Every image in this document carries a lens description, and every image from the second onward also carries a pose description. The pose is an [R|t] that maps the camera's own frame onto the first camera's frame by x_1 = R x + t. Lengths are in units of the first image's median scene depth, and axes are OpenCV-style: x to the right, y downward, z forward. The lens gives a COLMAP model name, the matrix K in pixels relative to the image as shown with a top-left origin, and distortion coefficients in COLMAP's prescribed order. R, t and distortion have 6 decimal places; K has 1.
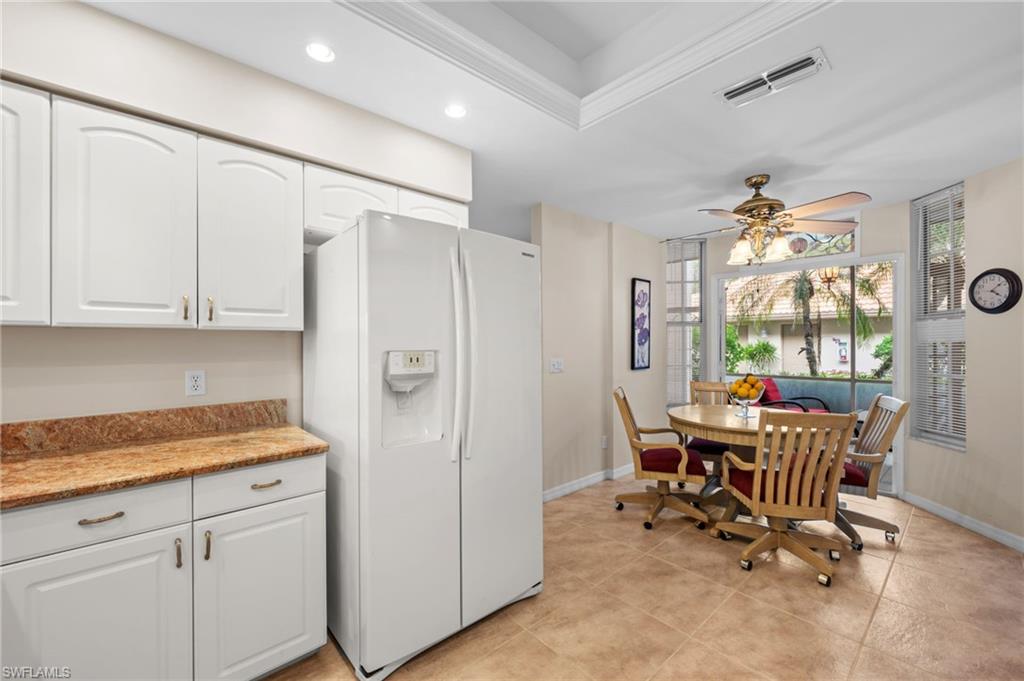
lens RADIAL K [[405.8, 0, 513.0], [0, 405.8, 338.5], [0, 0, 1]] dist [0.007484, -0.000153]
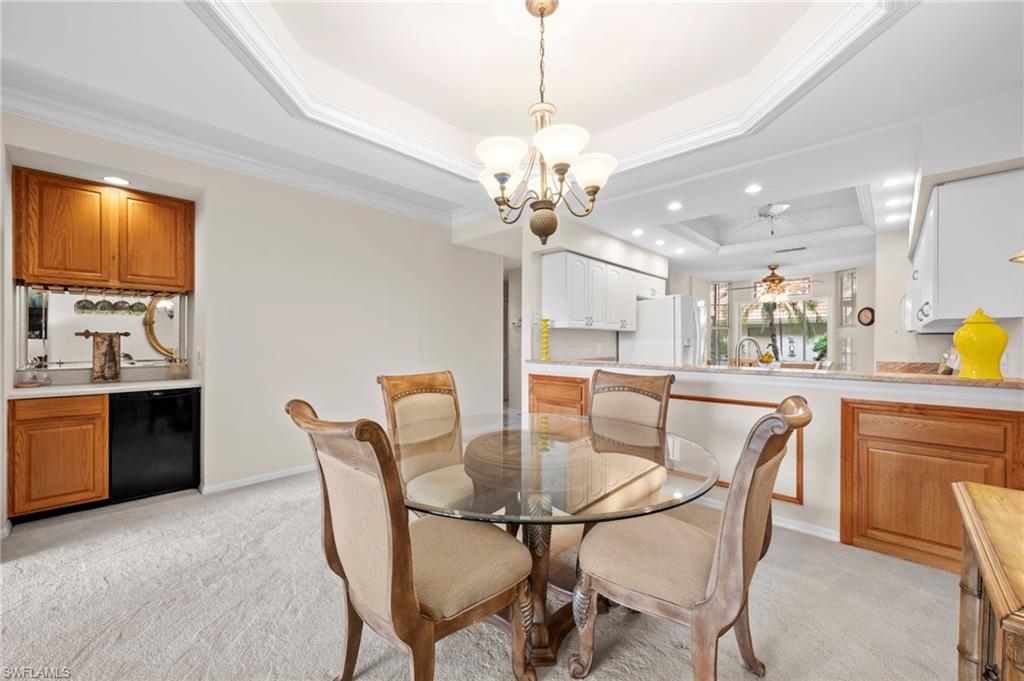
lens RADIAL K [[405.8, 0, 513.0], [0, 405.8, 338.5], [0, 0, 1]] dist [0.007484, -0.000153]
pose [[0.995401, 0.005052, 0.095662, -0.407637], [-0.005233, 0.999985, 0.001638, 0.007435], [-0.095652, -0.002131, 0.995413, -0.433376]]
